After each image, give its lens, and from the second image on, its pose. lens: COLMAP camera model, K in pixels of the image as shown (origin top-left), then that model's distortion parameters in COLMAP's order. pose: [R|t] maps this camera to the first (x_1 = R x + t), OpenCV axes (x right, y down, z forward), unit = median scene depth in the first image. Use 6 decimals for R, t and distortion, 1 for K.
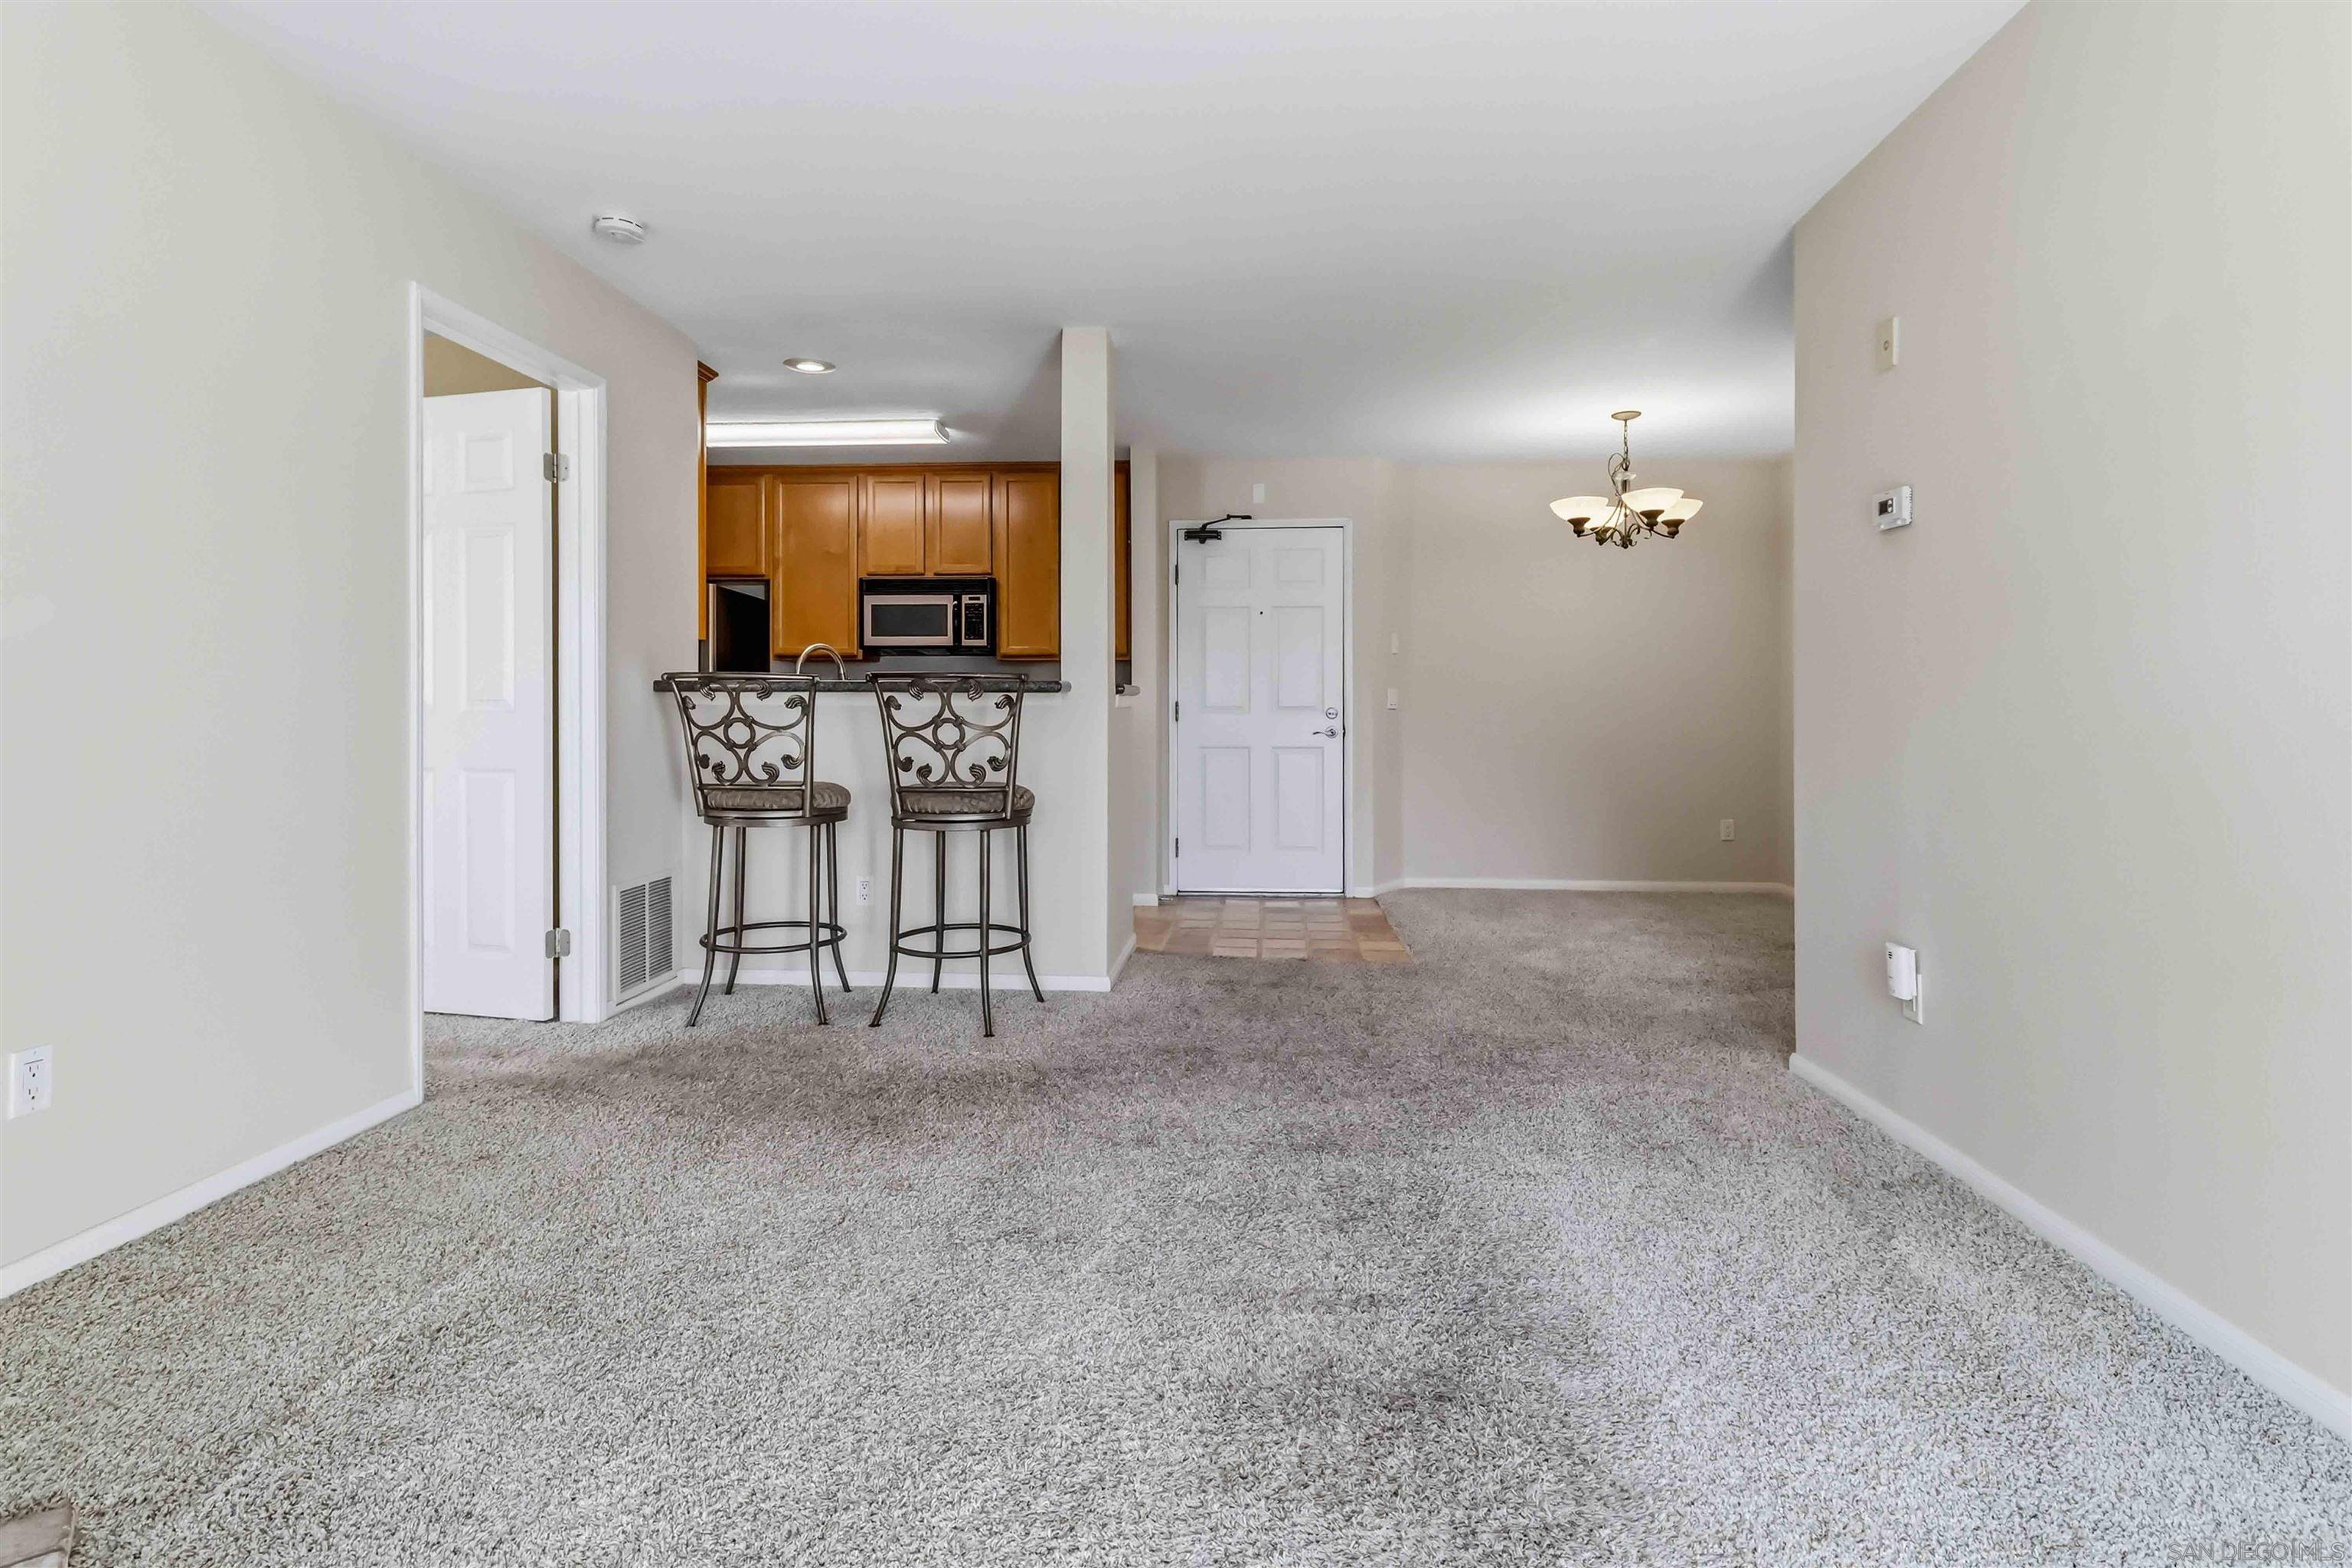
lens RADIAL K [[1158.9, 0, 1178.2], [0, 1158.9, 702.8], [0, 0, 1]] dist [-0.004712, -0.001839]
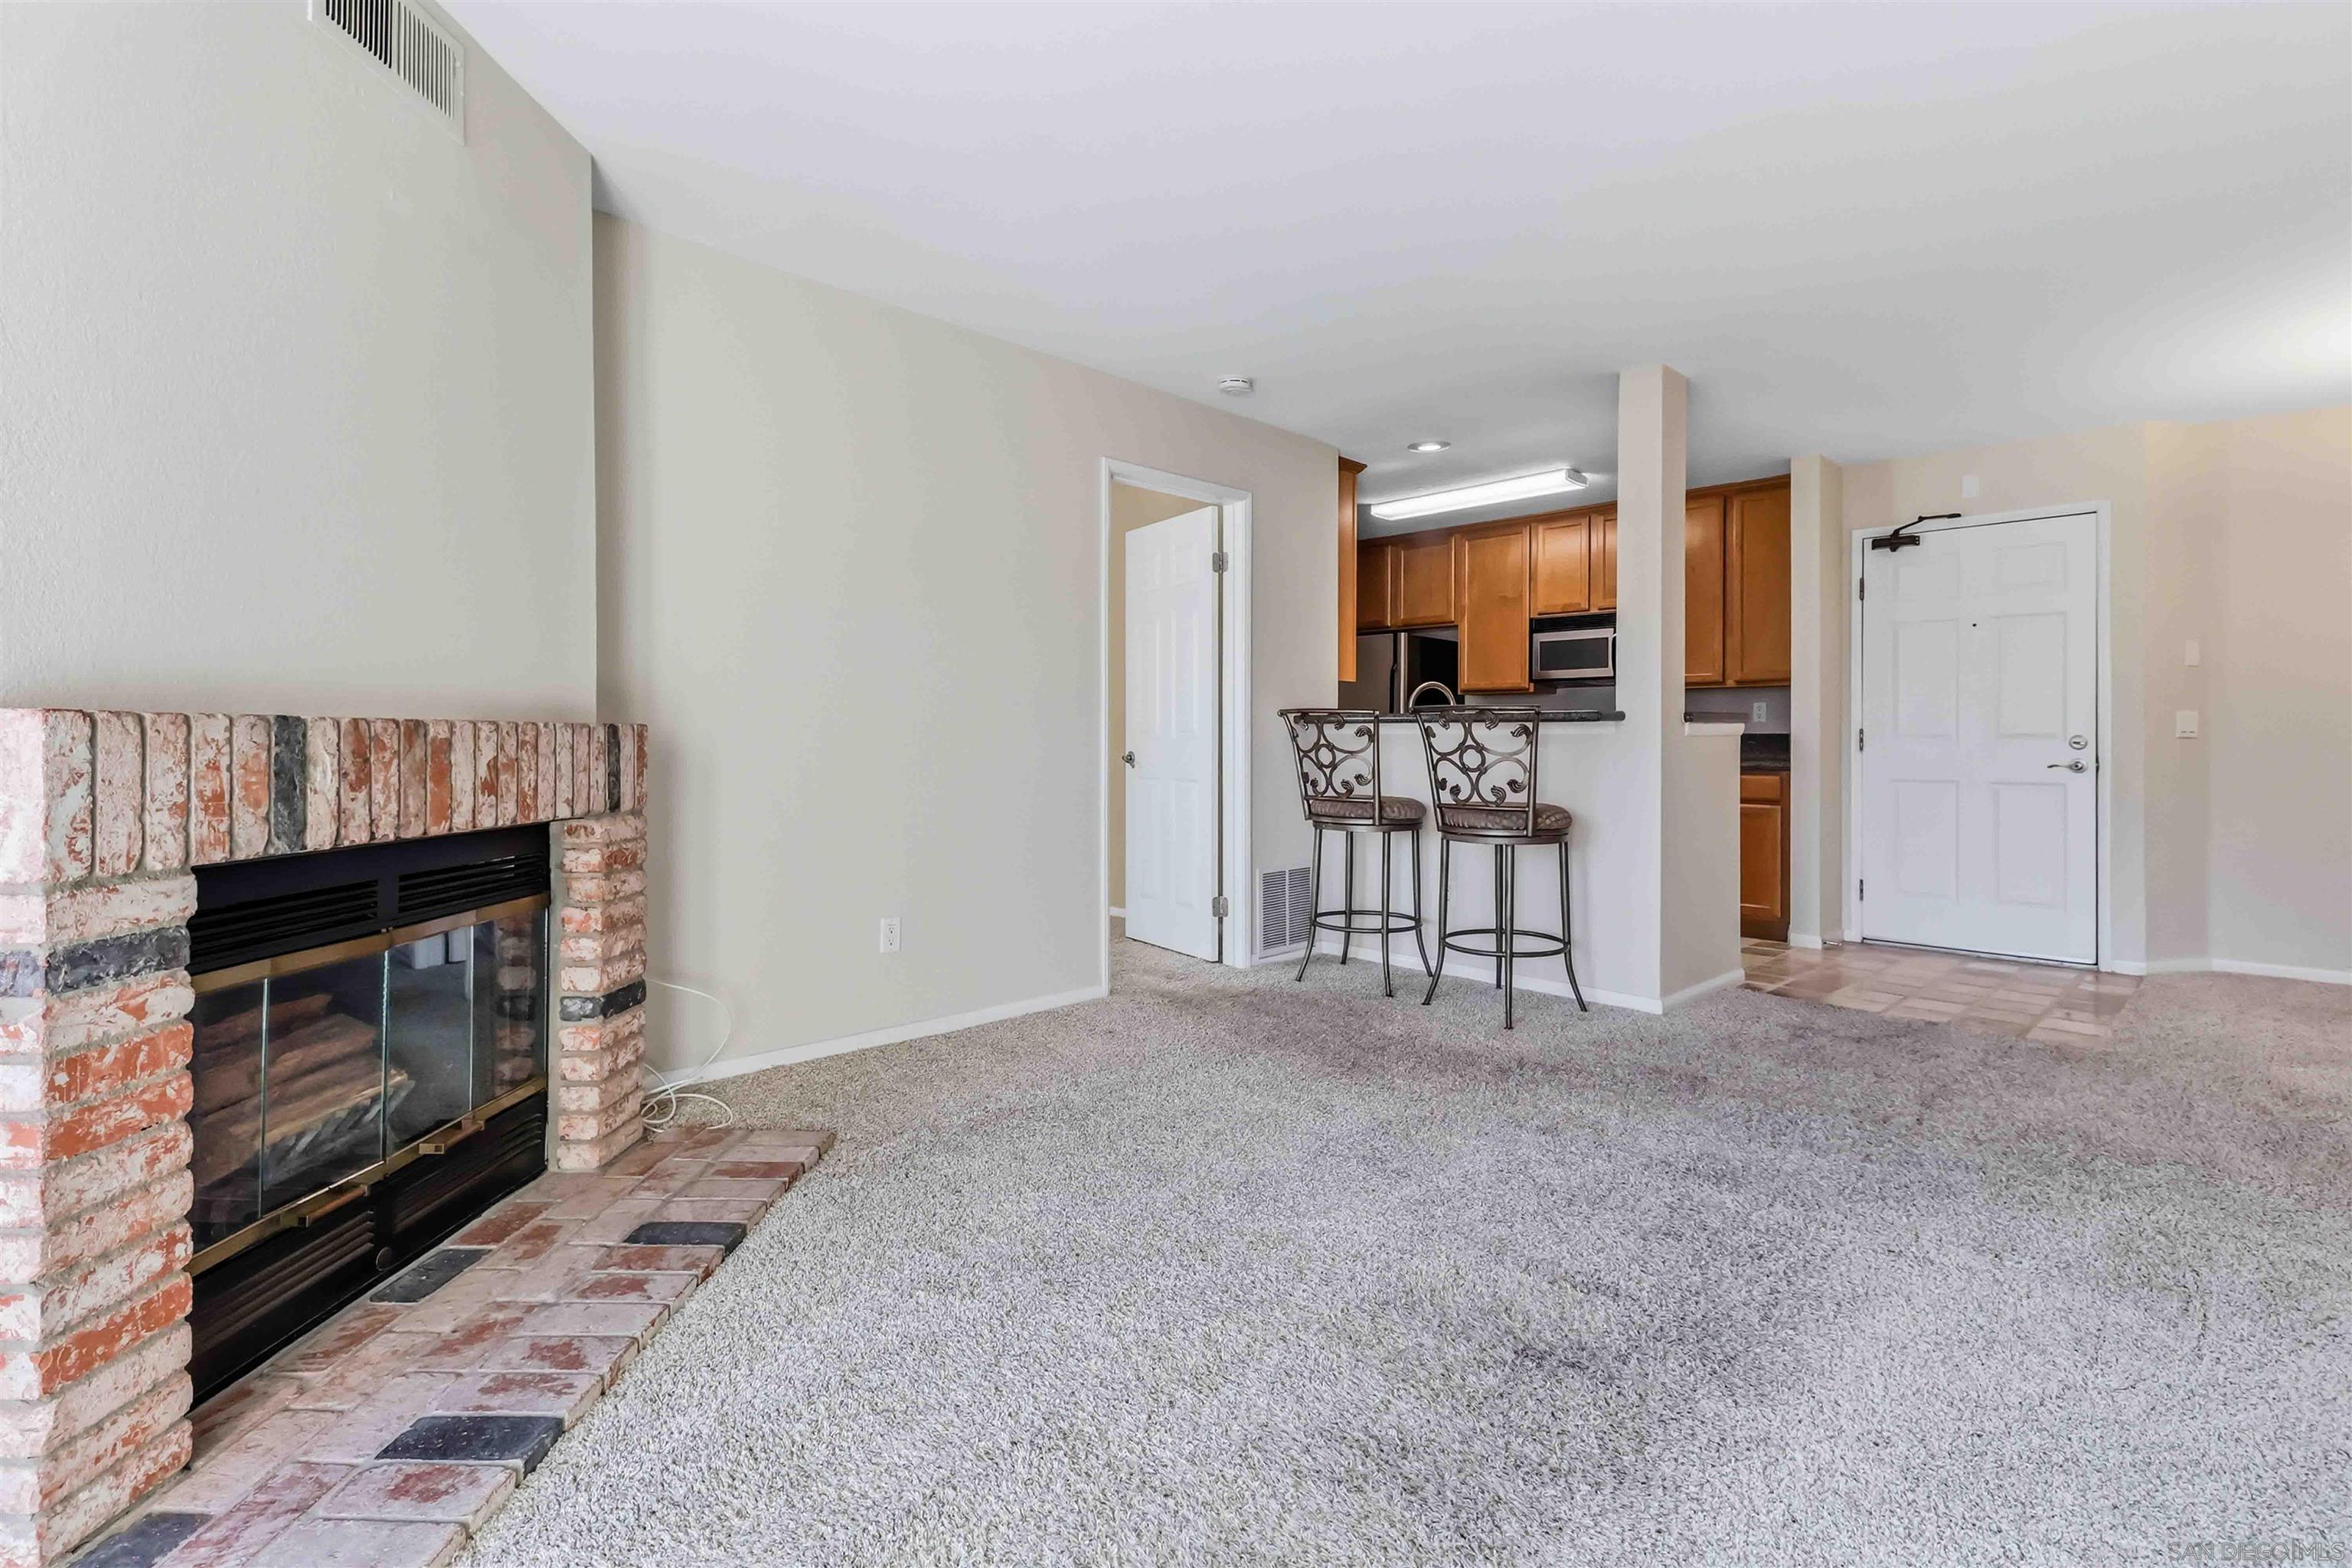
lens RADIAL K [[1125.9, 0, 1180.3], [0, 1125.9, 728.2], [0, 0, 1]] dist [0.016517, -0.011934]
pose [[0.735532, -0.005827, -0.677465, 0.338609], [0.003688, 0.999983, -0.004596, 0.000665], [0.677480, 0.000882, 0.735540, -0.020527]]
